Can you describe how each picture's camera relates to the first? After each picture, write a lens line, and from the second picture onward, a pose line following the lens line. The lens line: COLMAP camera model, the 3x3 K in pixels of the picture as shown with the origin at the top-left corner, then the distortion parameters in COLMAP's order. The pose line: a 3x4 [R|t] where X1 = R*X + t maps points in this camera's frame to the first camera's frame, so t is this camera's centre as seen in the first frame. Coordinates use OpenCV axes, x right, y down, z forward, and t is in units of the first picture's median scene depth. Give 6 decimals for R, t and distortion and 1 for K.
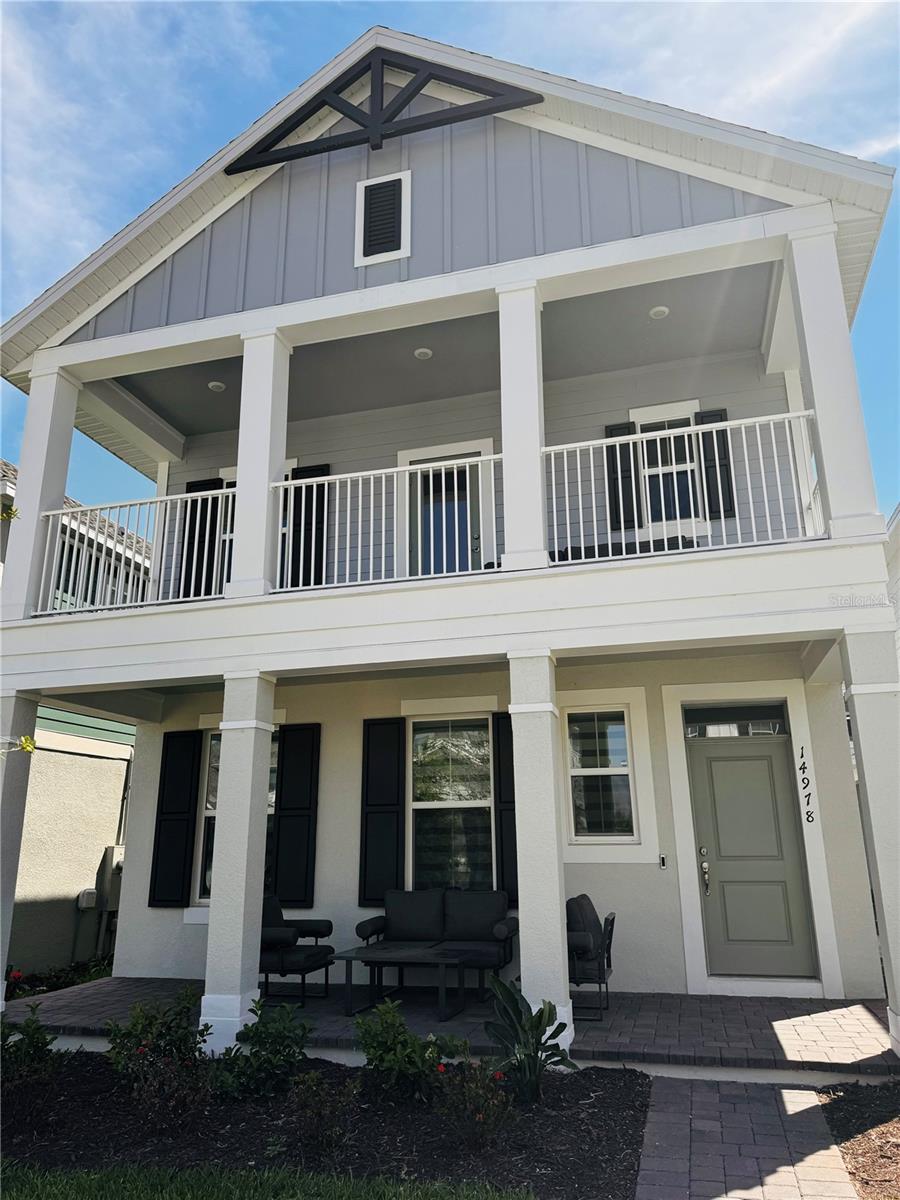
lens RADIAL K [[849.4, 0, 450.0], [0, 849.4, 600.0], [0, 0, 1]] dist [0.083302, -0.160319]
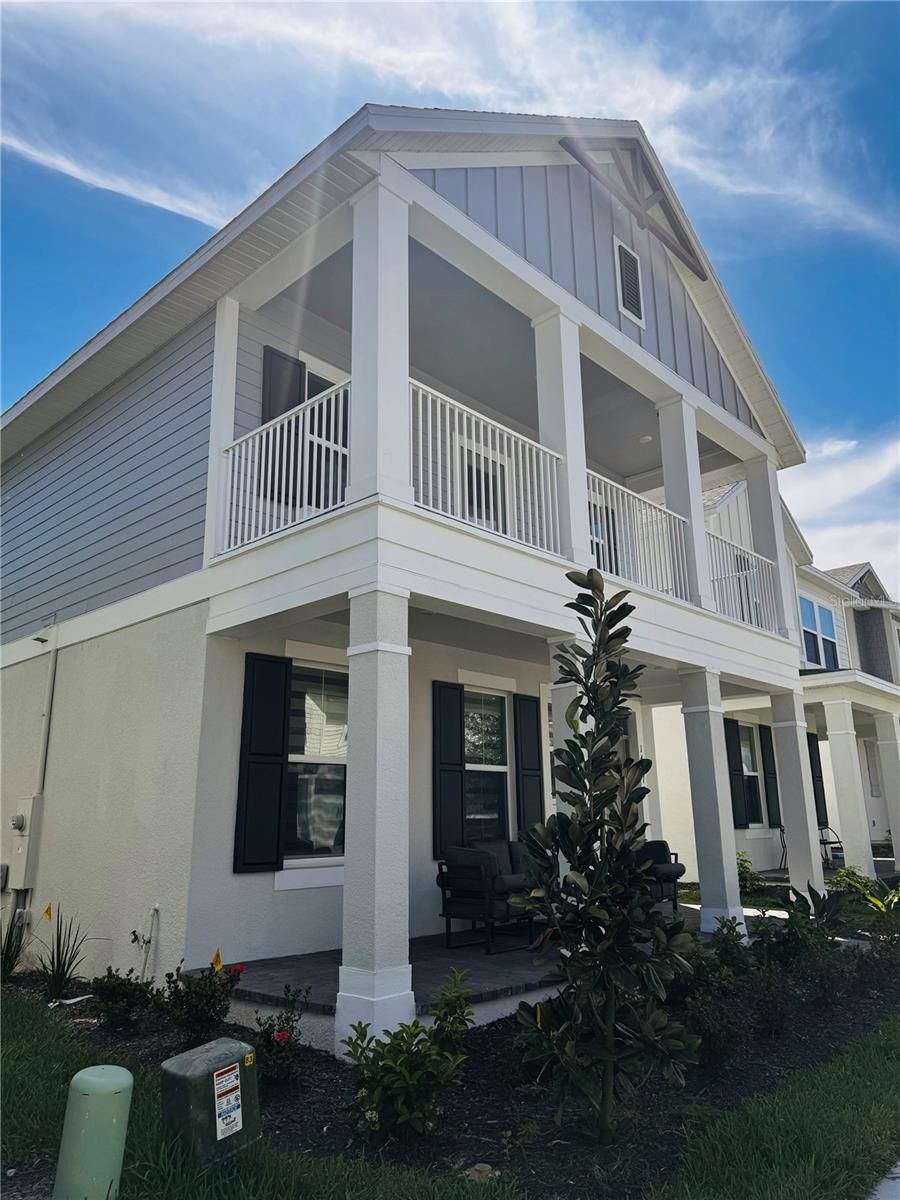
lens RADIAL K [[840.4, 0, 431.1], [0, 840.4, 609.3], [0, 0, 1]] dist [0.050103, 0.000172]
pose [[0.477113, 0.221840, 0.850382, -1.048240], [-0.234452, 0.964678, -0.120115, 0.190326], [-0.846992, -0.142066, 0.512272, 0.526499]]
